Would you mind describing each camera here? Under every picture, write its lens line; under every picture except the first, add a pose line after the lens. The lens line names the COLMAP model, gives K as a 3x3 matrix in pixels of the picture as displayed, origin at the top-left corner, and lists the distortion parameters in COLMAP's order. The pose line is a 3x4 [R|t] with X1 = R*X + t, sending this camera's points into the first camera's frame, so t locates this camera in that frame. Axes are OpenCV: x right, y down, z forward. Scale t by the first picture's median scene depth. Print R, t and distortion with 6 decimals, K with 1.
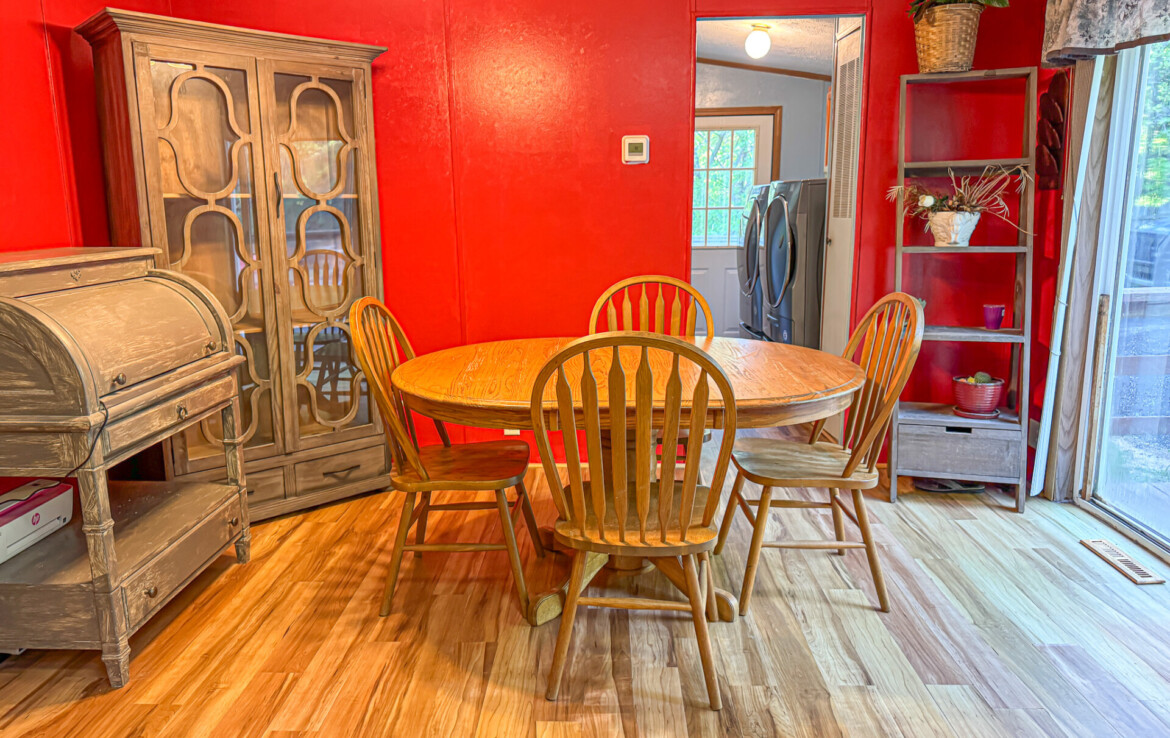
lens RADIAL K [[833.7, 0, 590.7], [0, 833.7, 363.5], [0, 0, 1]] dist [0.049354, -0.058952]
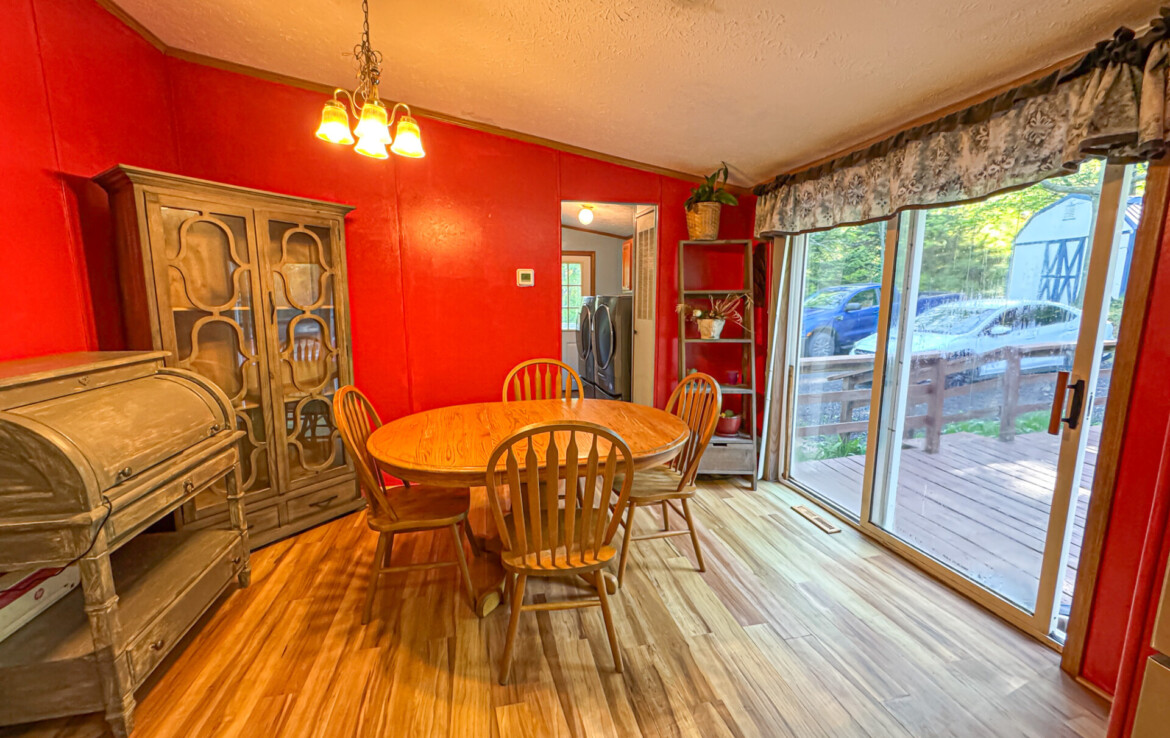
lens RADIAL K [[459.2, 0, 583.5], [0, 459.2, 364.1], [0, 0, 1]] dist [-0.004844, 0.002043]
pose [[0.969191, -0.023344, 0.245203, -0.070153], [0.033542, 0.998734, -0.037496, -0.068844], [-0.244018, 0.044566, 0.968746, 0.166643]]
